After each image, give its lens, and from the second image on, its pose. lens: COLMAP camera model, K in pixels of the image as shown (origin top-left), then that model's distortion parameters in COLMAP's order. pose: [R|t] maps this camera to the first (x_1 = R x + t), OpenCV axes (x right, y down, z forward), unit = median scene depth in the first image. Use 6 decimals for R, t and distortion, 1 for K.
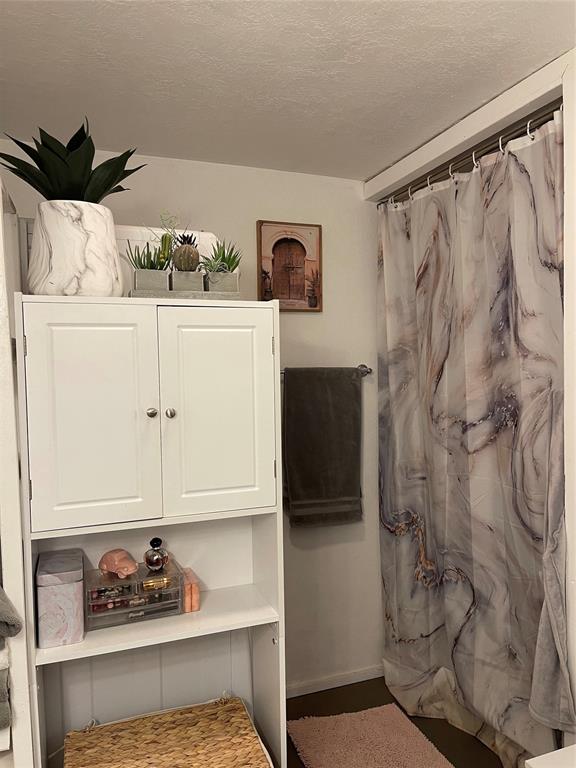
lens RADIAL K [[587.7, 0, 287.3], [0, 587.7, 387.5], [0, 0, 1]] dist [0.033650, -0.011582]
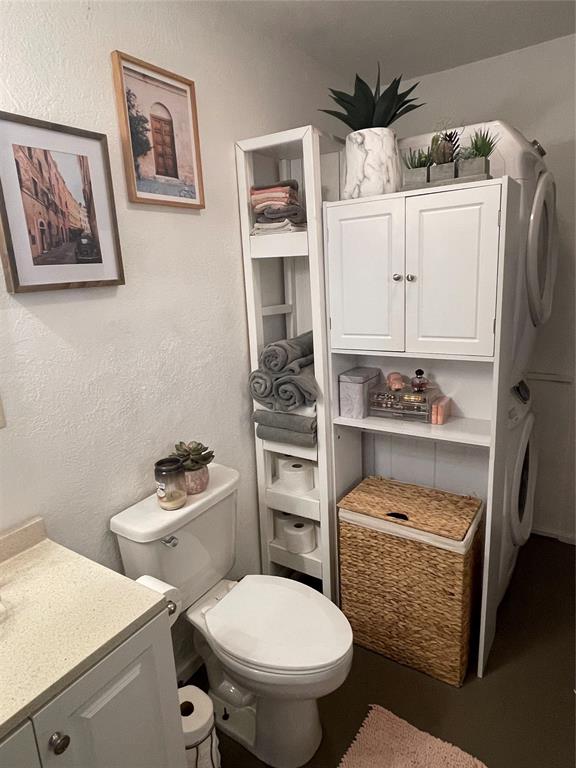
lens RADIAL K [[470.9, 0, 284.9], [0, 470.9, 382.6], [0, 0, 1]] dist [-0.005341, -0.002561]
pose [[0.578701, 0.171239, -0.797360, 0.532475], [0.008022, 0.976465, 0.215525, 0.041768], [0.815500, -0.131121, 0.563708, 0.095897]]
